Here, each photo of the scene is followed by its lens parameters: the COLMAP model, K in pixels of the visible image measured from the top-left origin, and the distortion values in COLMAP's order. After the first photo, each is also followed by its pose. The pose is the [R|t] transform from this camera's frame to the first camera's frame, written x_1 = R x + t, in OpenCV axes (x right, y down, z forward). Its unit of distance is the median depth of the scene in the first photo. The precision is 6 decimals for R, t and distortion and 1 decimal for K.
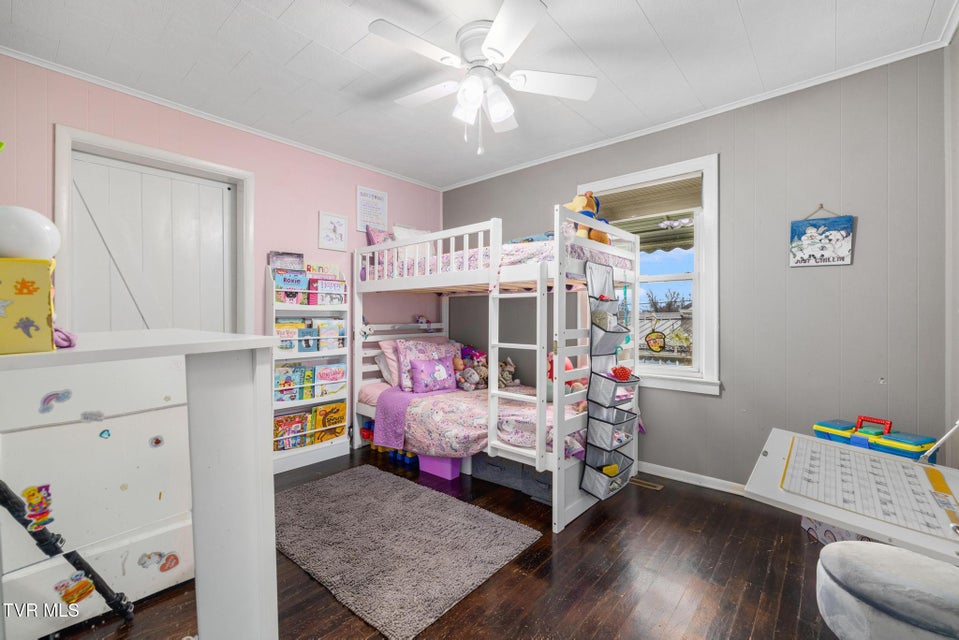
lens RADIAL K [[402.1, 0, 479.7], [0, 402.1, 316.6], [0, 0, 1]] dist [0.002445, 0.000101]
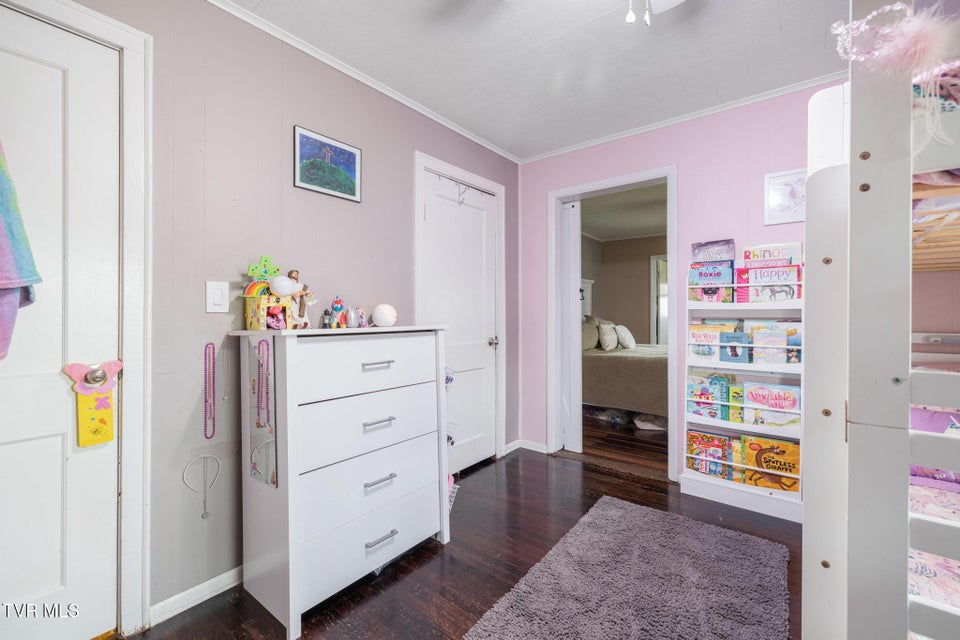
lens RADIAL K [[402.5, 0, 480.2], [0, 402.5, 316.6], [0, 0, 1]] dist [0.002445, 0.000101]
pose [[0.055467, 0.003711, -0.998454, 0.334194], [-0.004222, 0.999985, 0.003482, -0.002272], [0.998452, 0.004022, 0.055482, 0.462284]]
